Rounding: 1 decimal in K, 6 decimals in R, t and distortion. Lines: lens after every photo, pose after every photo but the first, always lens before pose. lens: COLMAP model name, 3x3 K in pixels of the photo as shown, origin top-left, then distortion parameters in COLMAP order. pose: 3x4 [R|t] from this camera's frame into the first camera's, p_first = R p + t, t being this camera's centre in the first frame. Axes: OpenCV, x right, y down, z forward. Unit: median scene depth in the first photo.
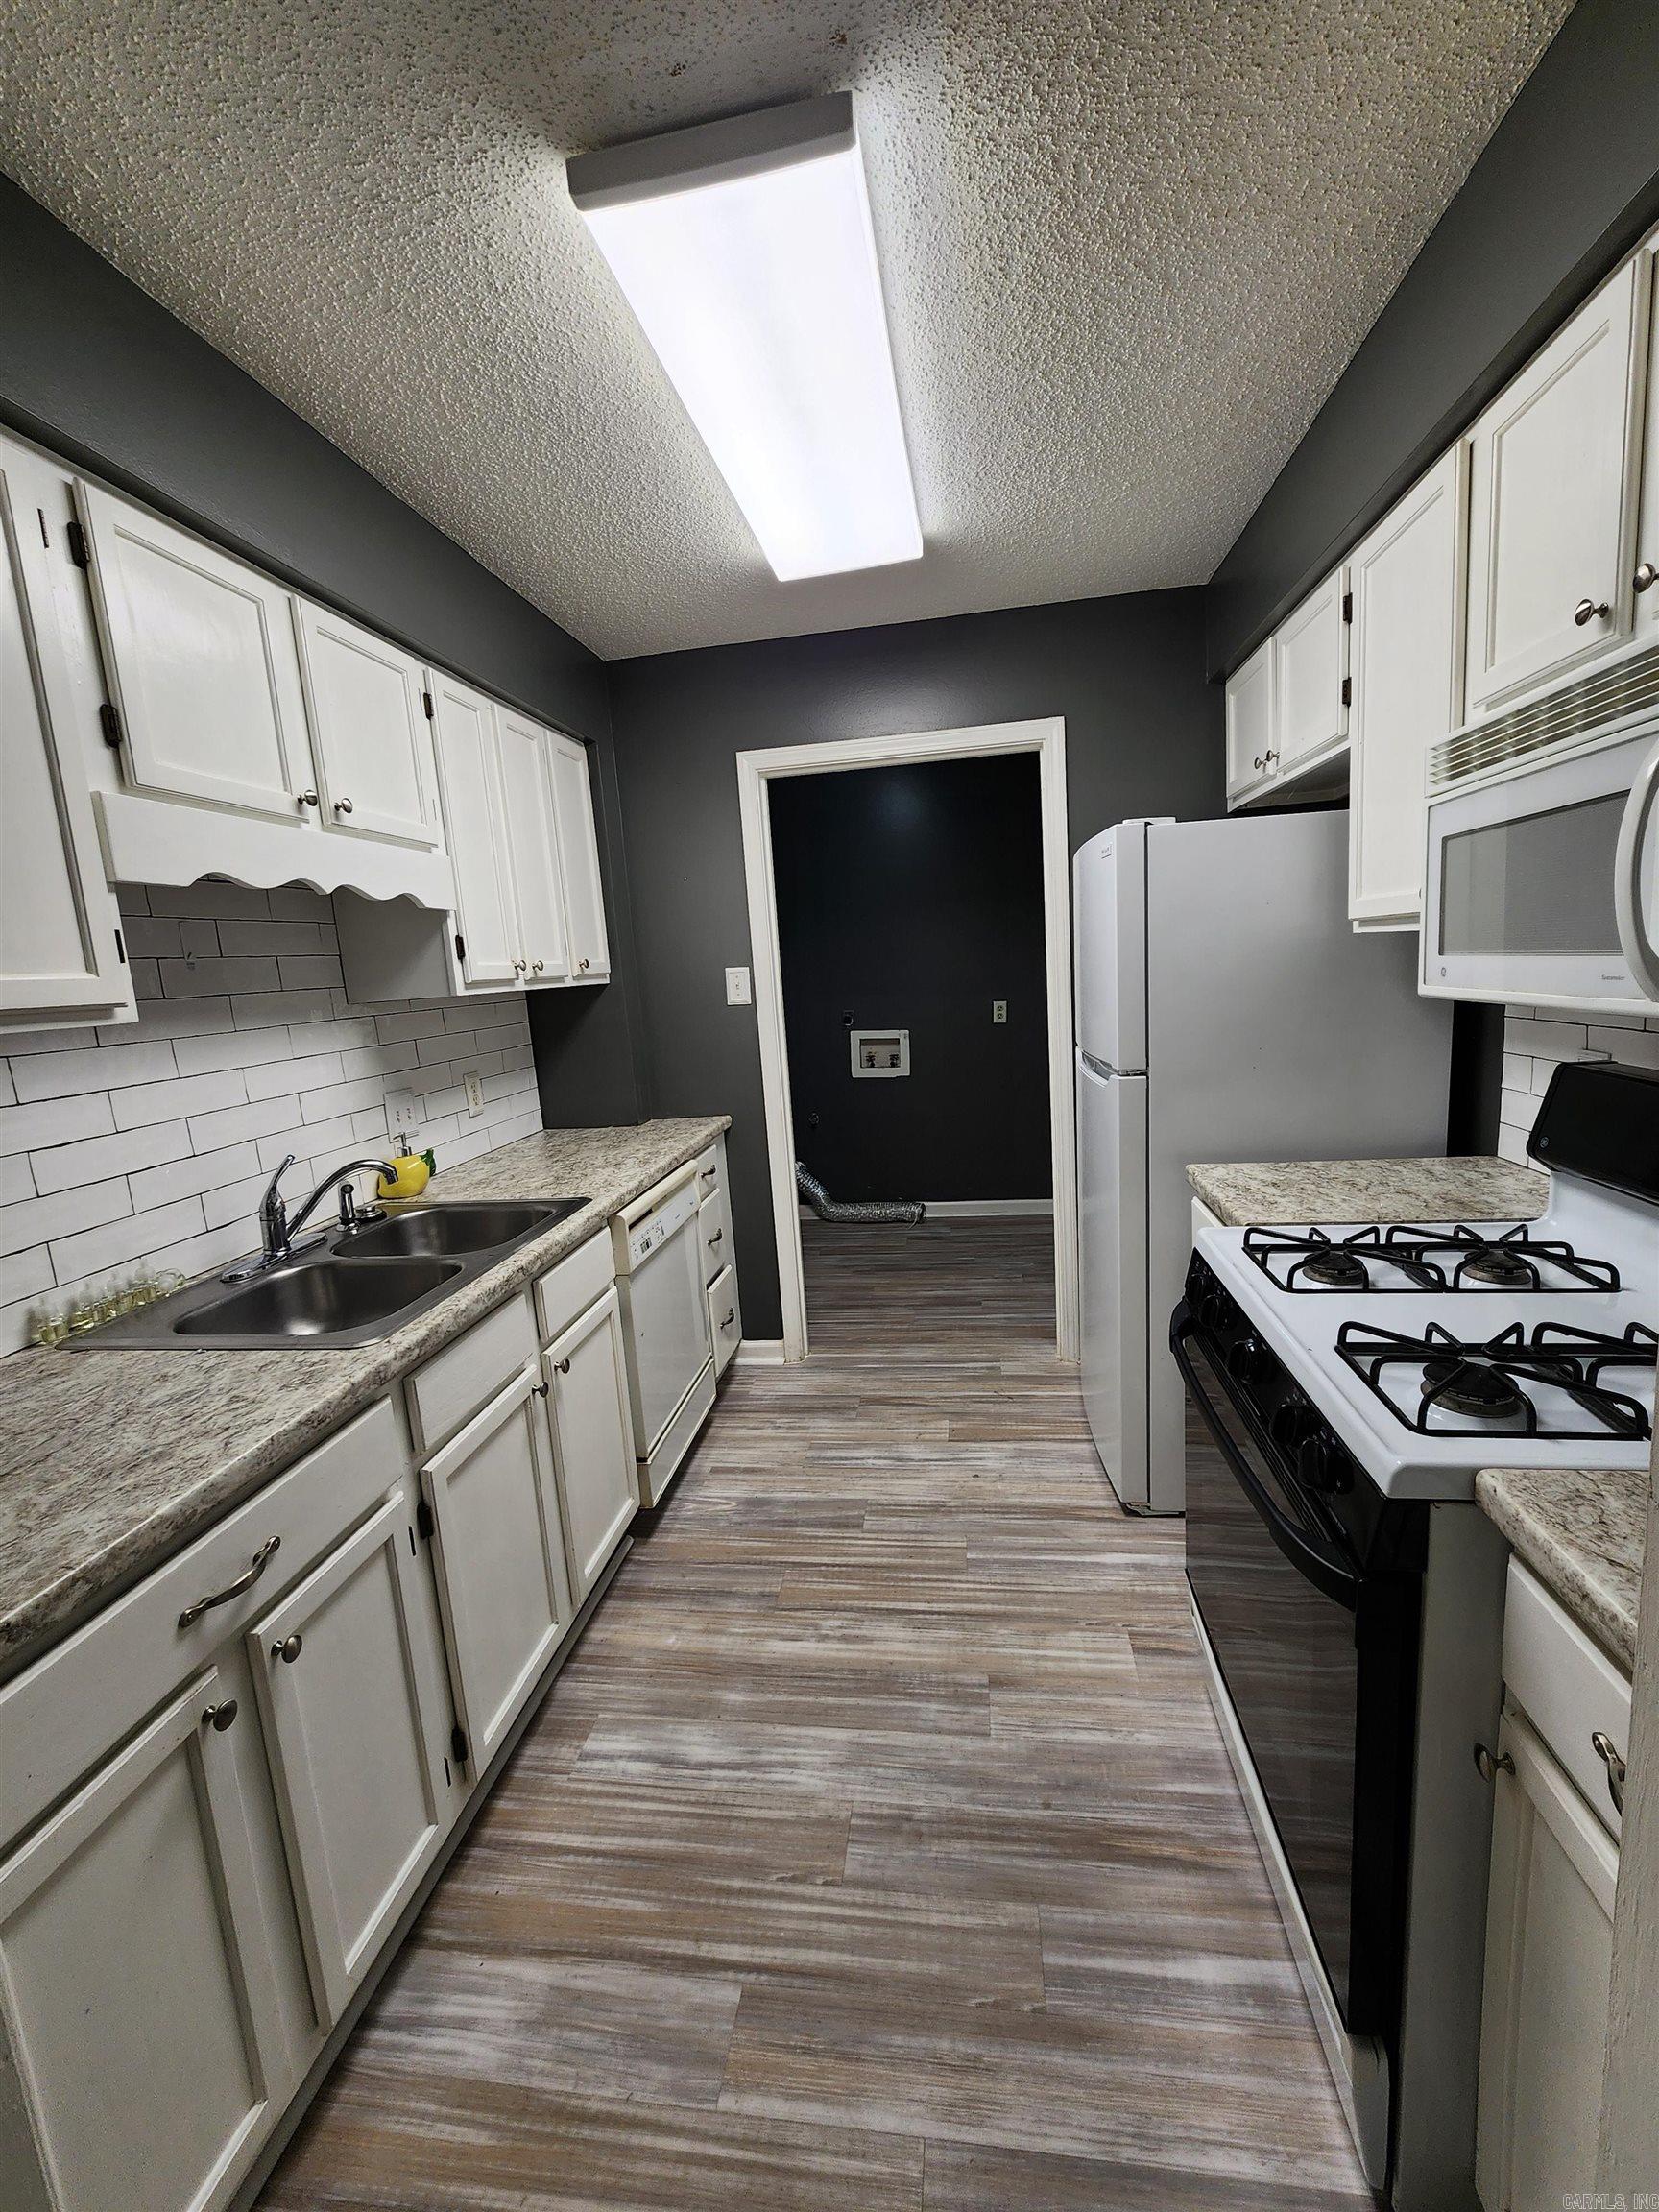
lens RADIAL K [[895.2, 0, 833.2], [0, 895.2, 1107.9], [0, 0, 1]] dist [0.013125, 0.000356]
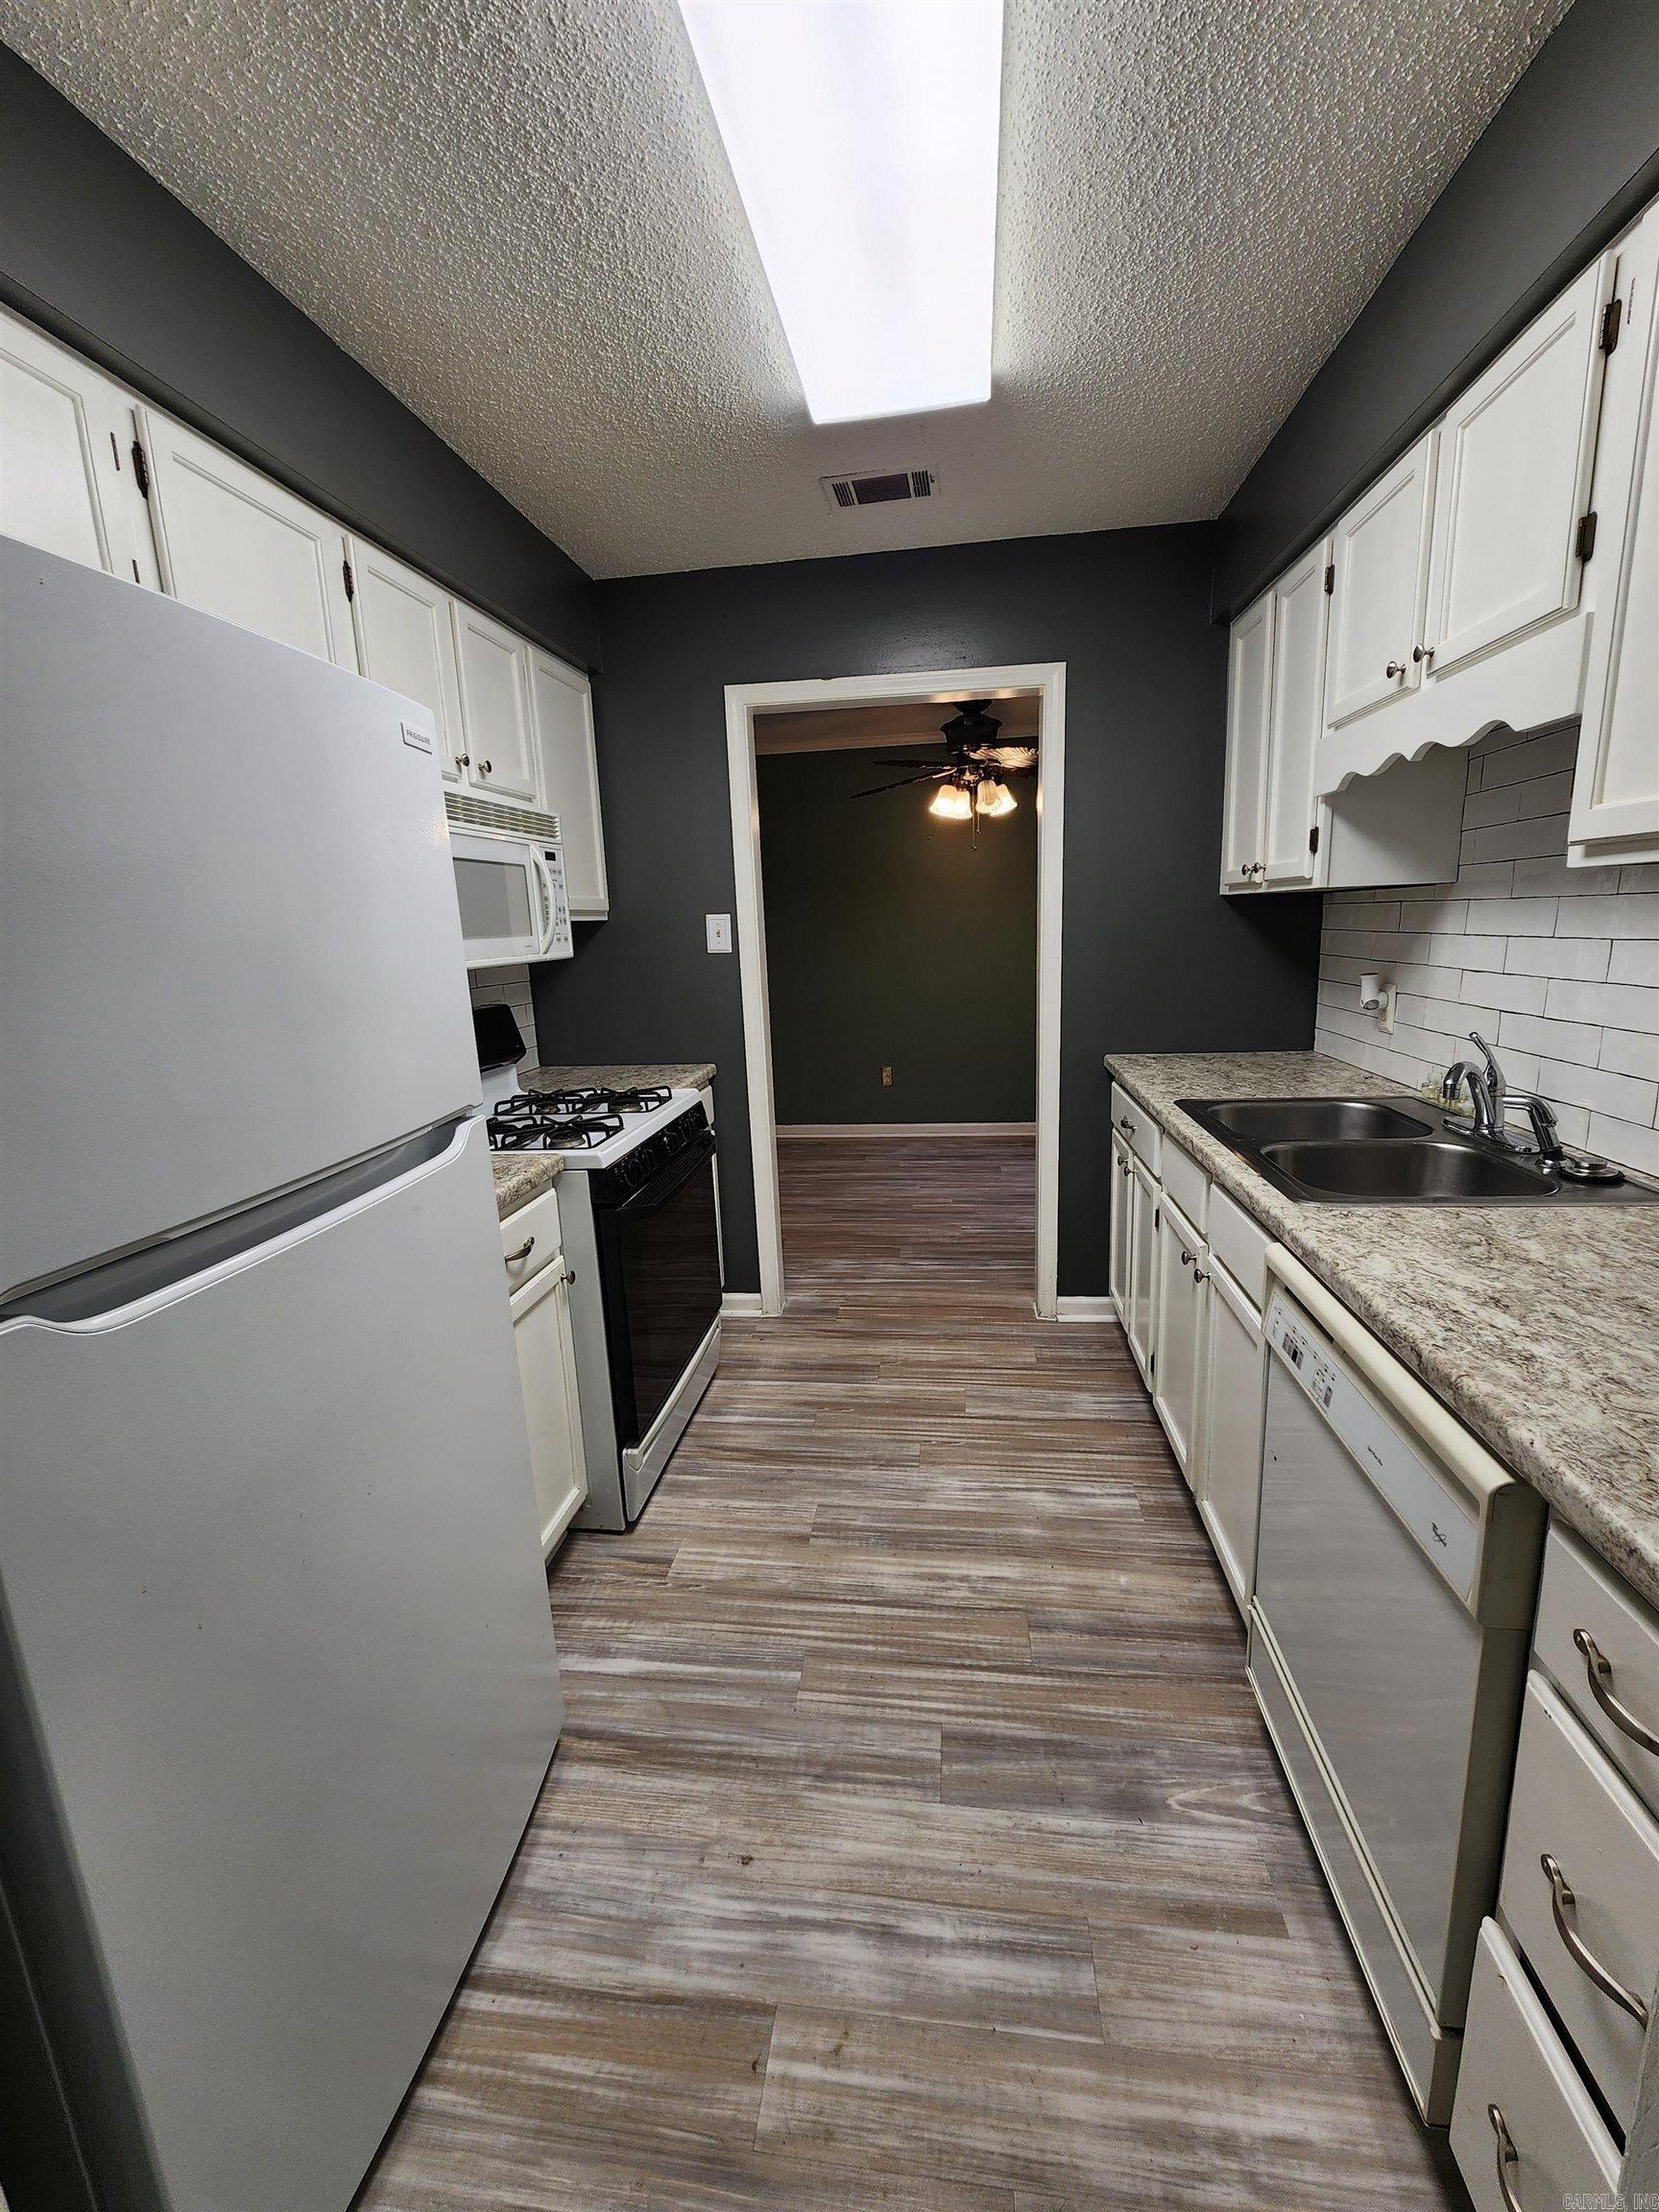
lens RADIAL K [[895.2, 0, 834.8], [0, 895.2, 1100.5], [0, 0, 1]] dist [0.013125, 0.000356]
pose [[-0.993905, 0.110160, 0.004261, 0.065998], [0.104674, 0.930863, 0.350054, -0.254922], [0.034596, 0.348367, -0.936720, 1.688266]]
